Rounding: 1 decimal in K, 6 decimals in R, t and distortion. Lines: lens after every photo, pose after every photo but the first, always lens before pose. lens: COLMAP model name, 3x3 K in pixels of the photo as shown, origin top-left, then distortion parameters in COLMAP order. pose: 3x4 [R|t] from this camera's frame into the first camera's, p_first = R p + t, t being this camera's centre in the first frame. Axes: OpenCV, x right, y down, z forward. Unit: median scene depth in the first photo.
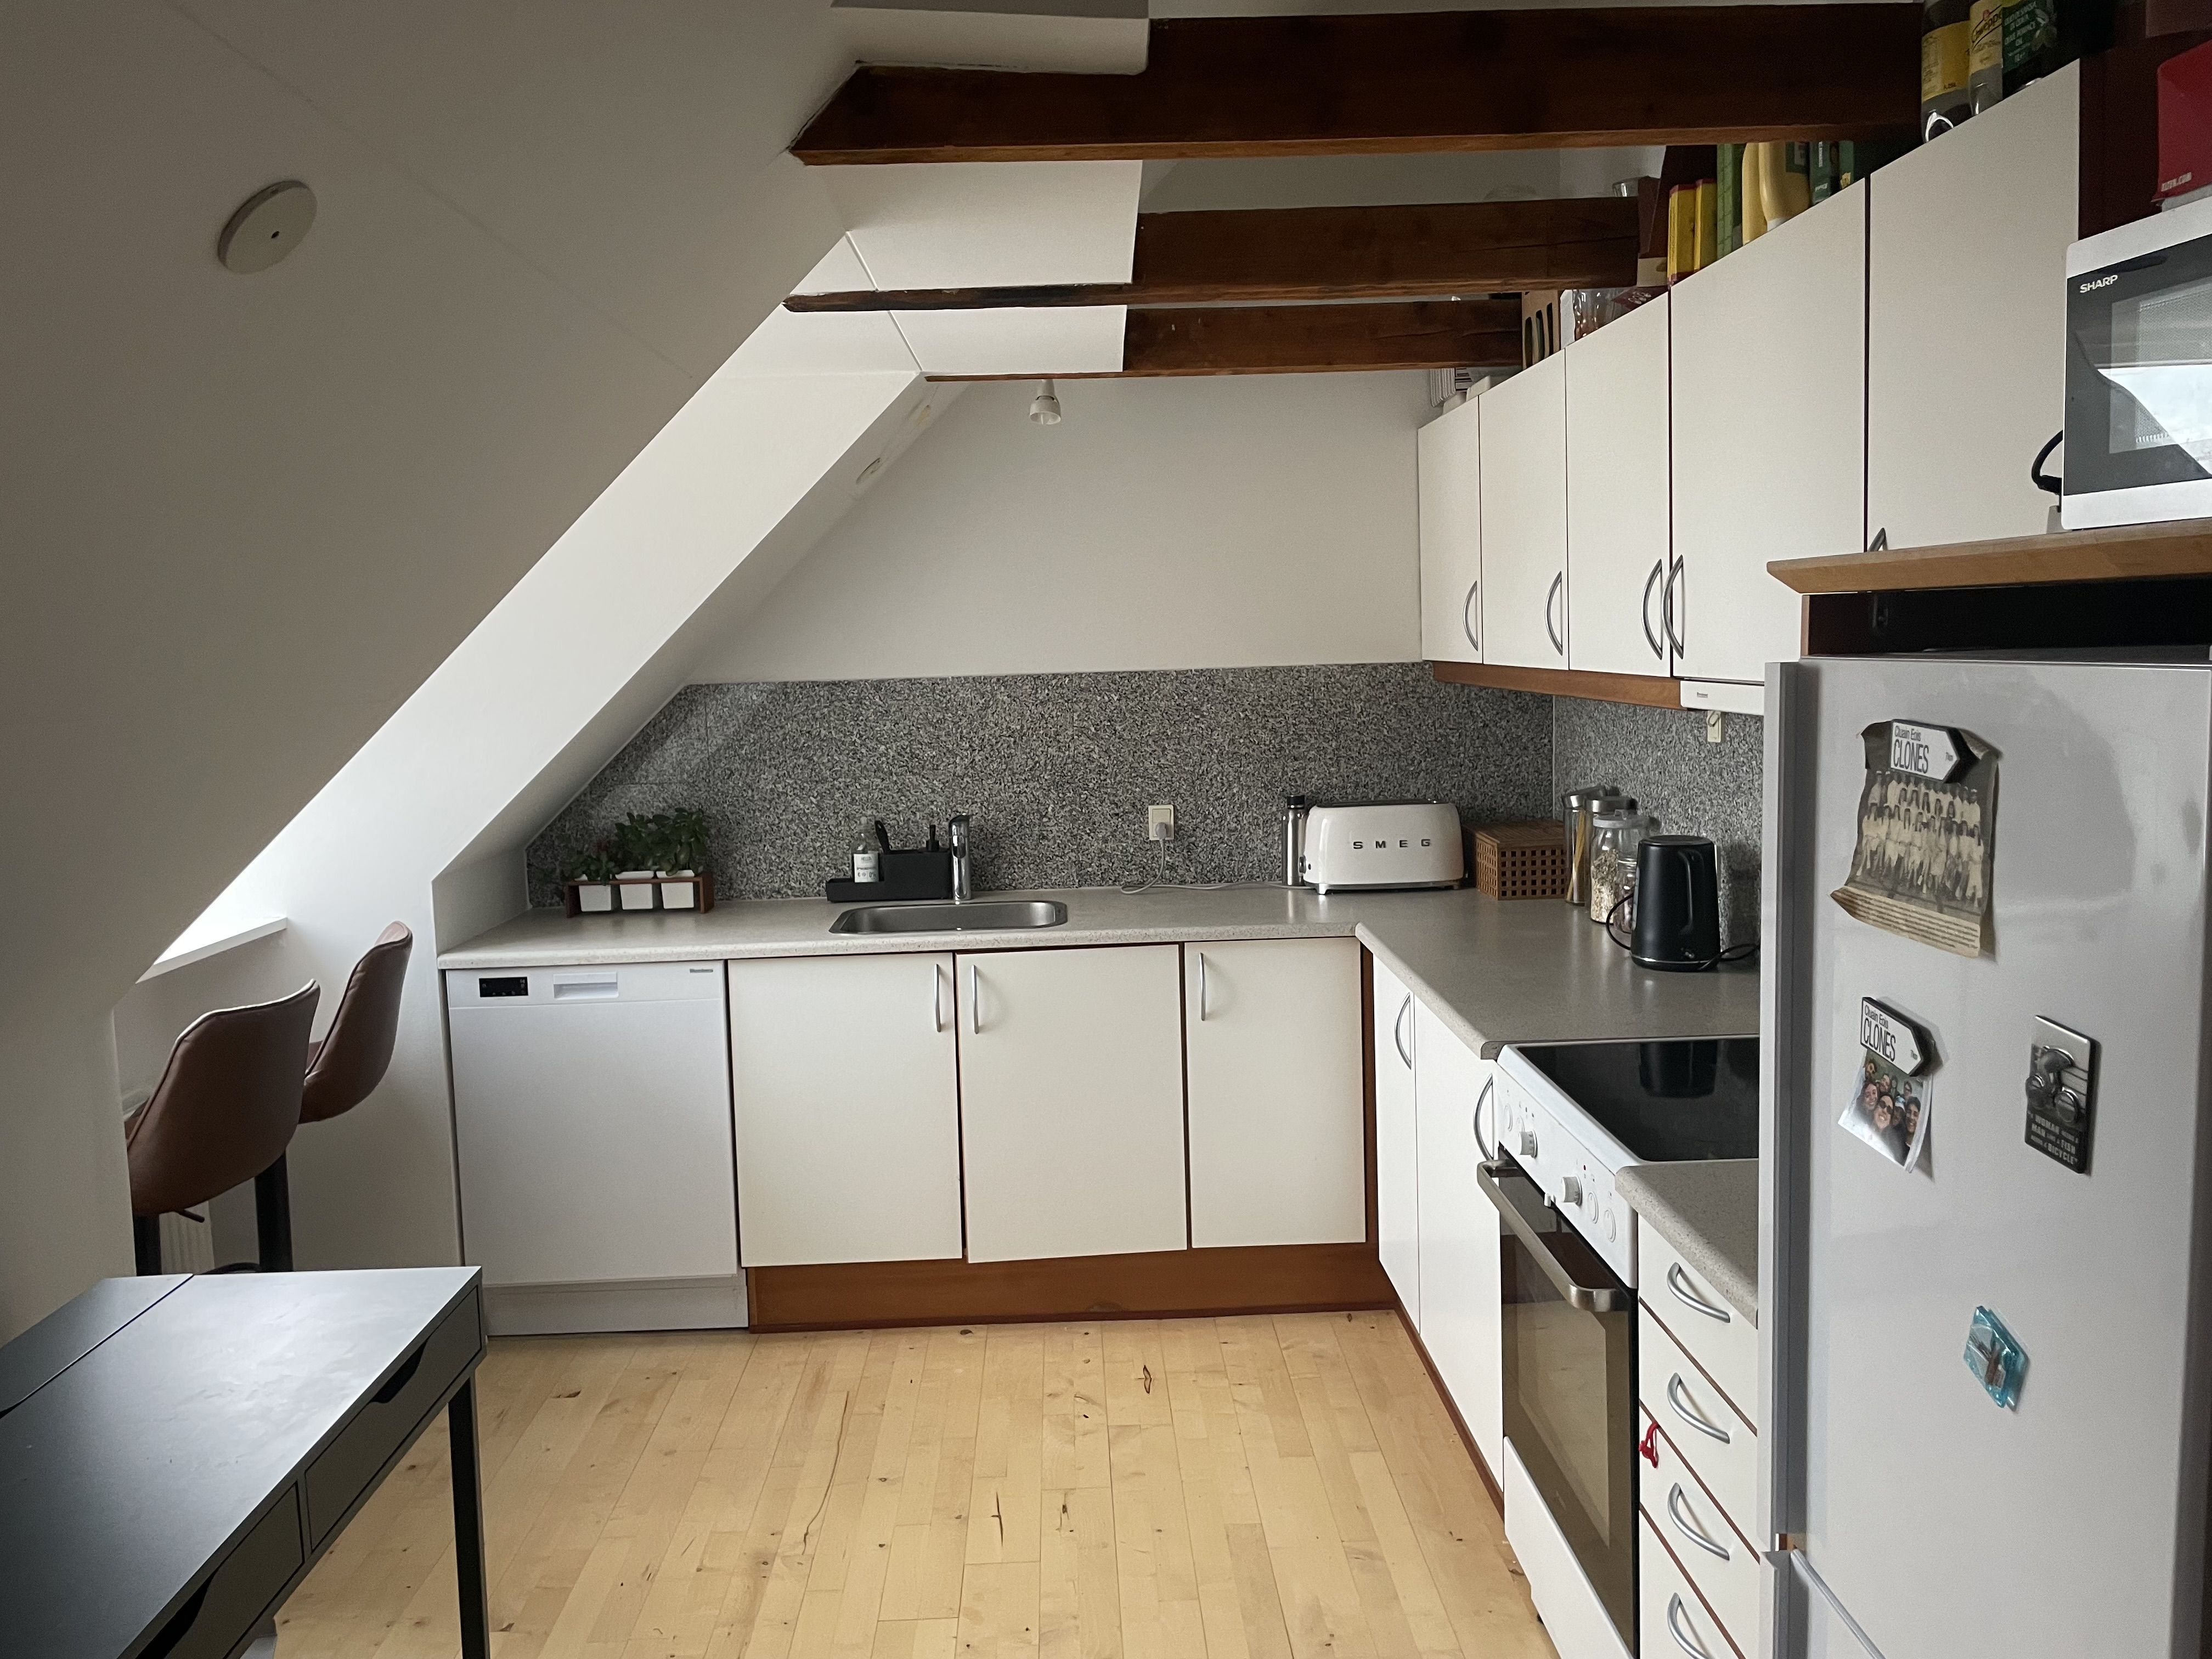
lens RADIAL K [[1675.5, 0, 1092.1], [0, 1675.5, 820.4], [0, 0, 1]] dist [0.012766, 0.000360]
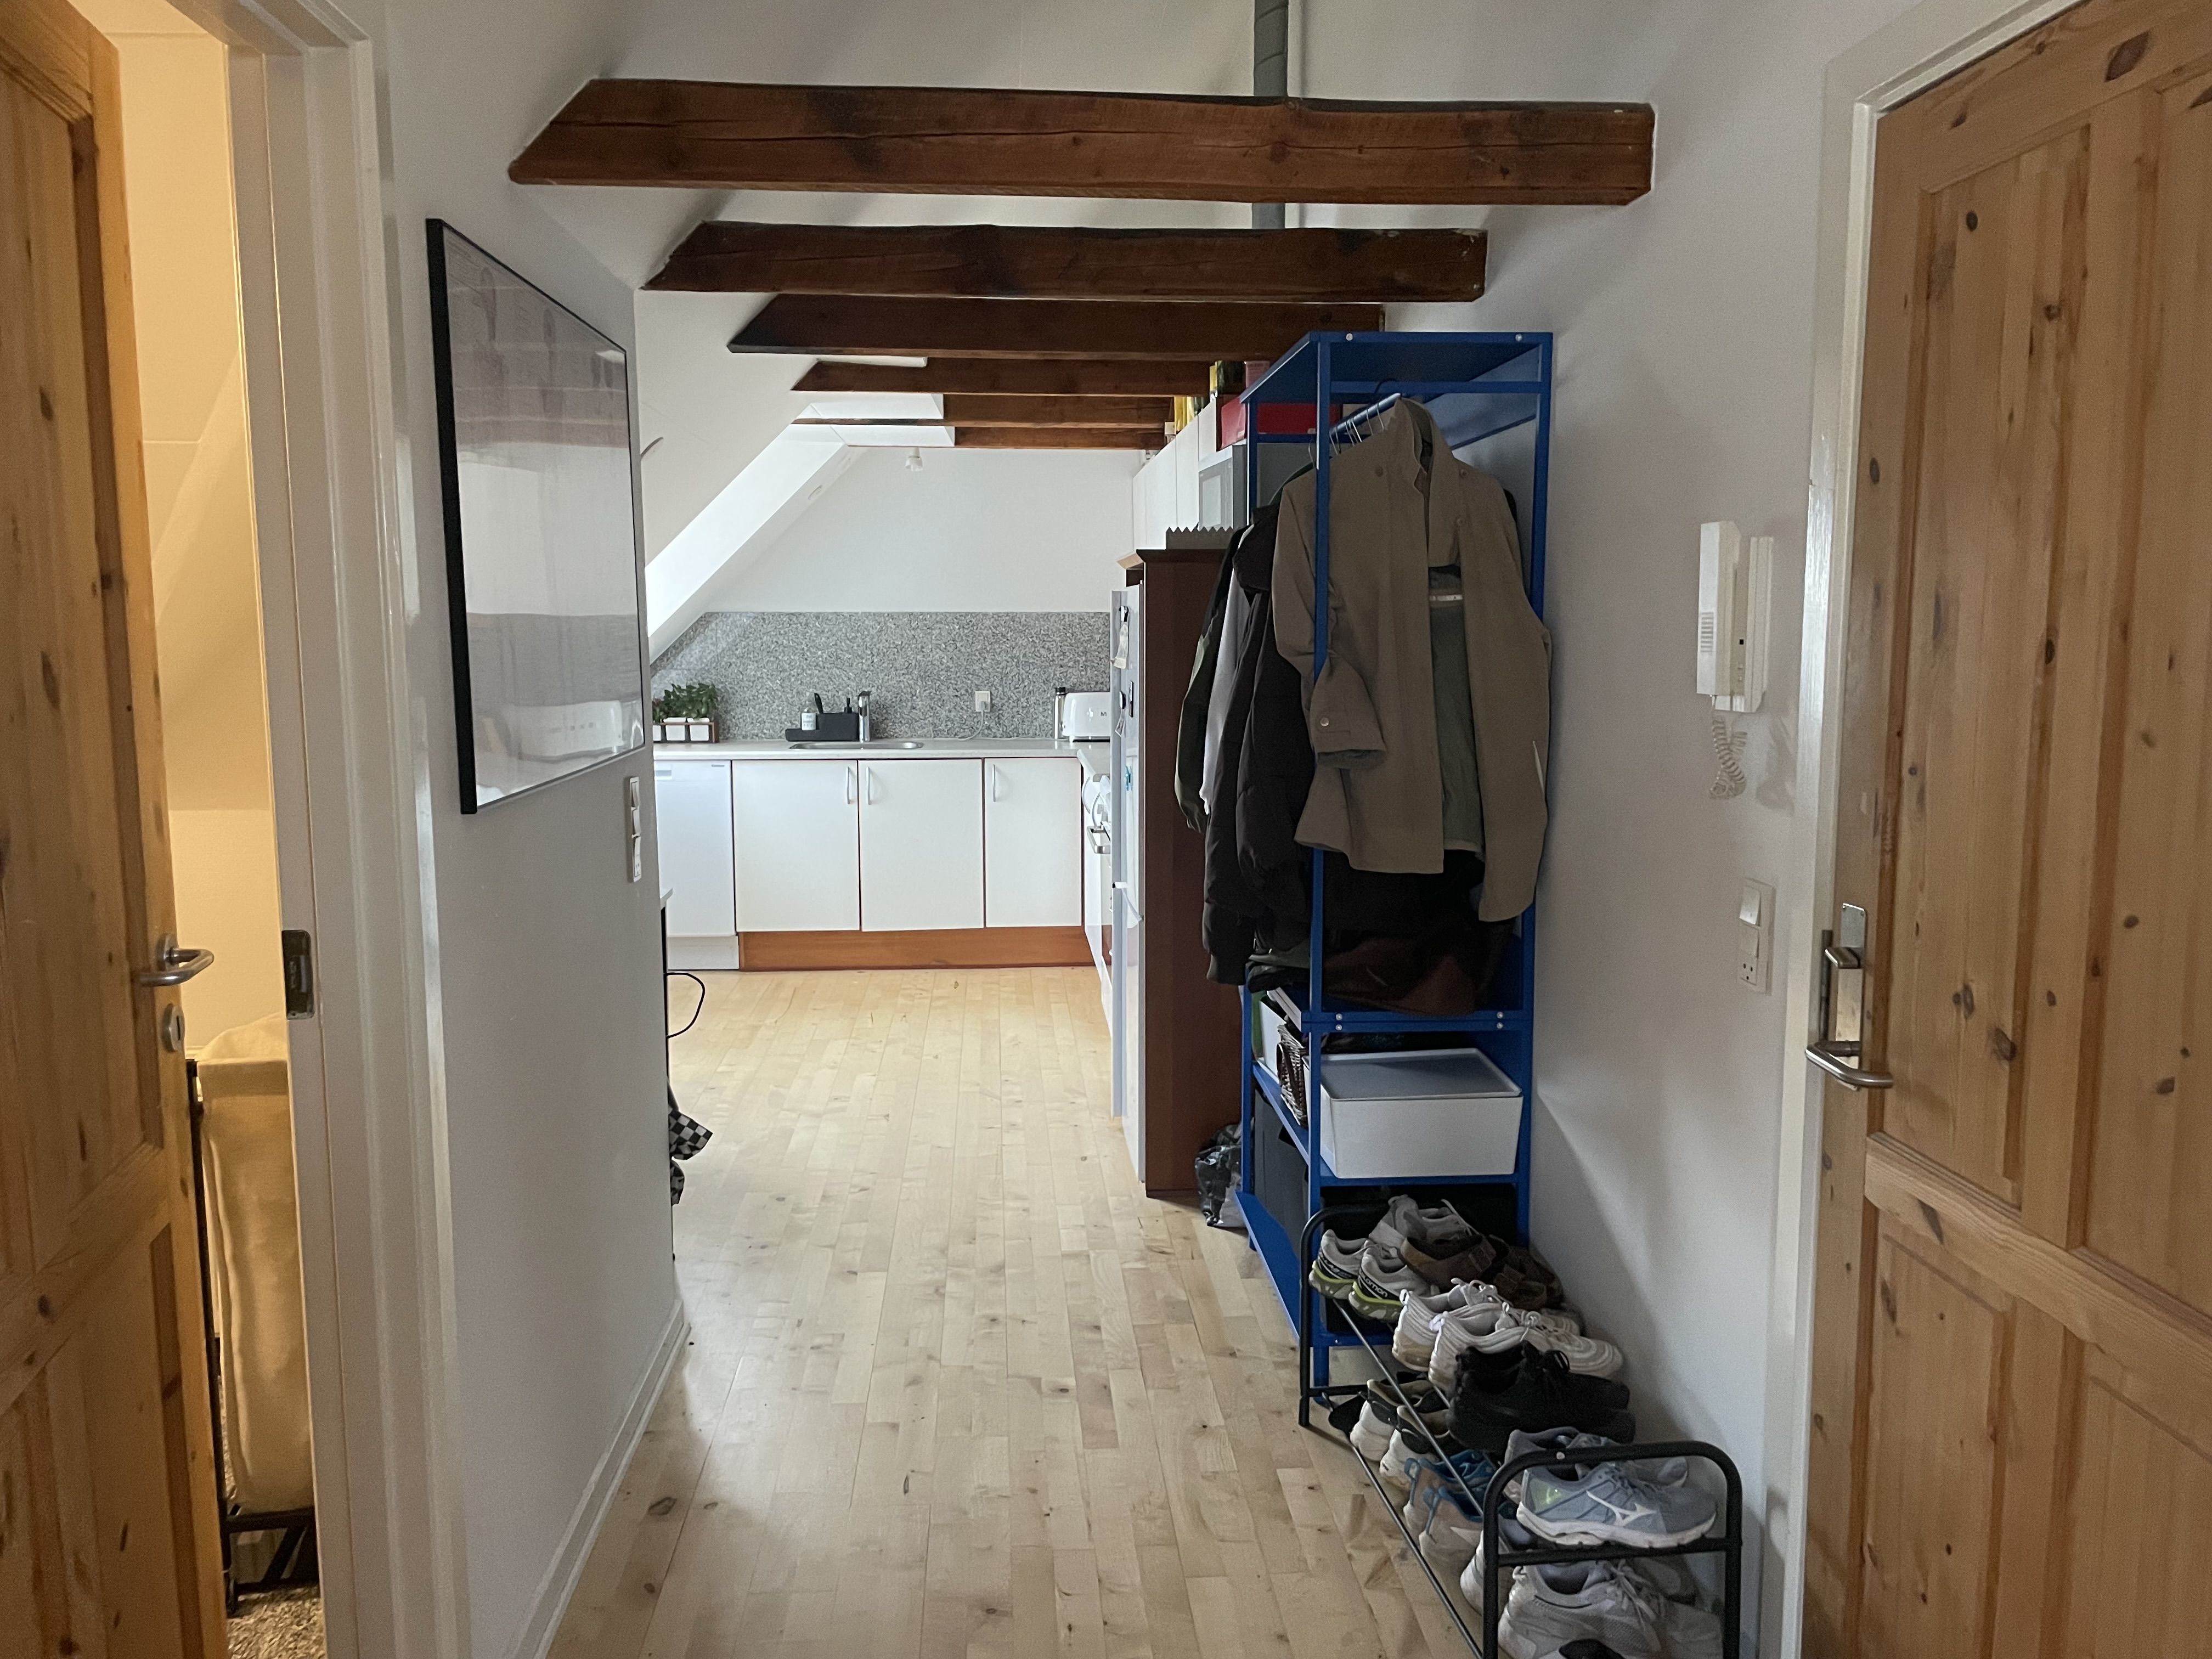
lens RADIAL K [[1675.5, 0, 1123.6], [0, 1675.5, 835.2], [0, 0, 1]] dist [0.012766, 0.000360]
pose [[0.997927, 0.021748, 0.060573, 0.087897], [-0.022977, 0.999543, 0.019655, 0.105819], [-0.060118, -0.021006, 0.997970, -0.757096]]
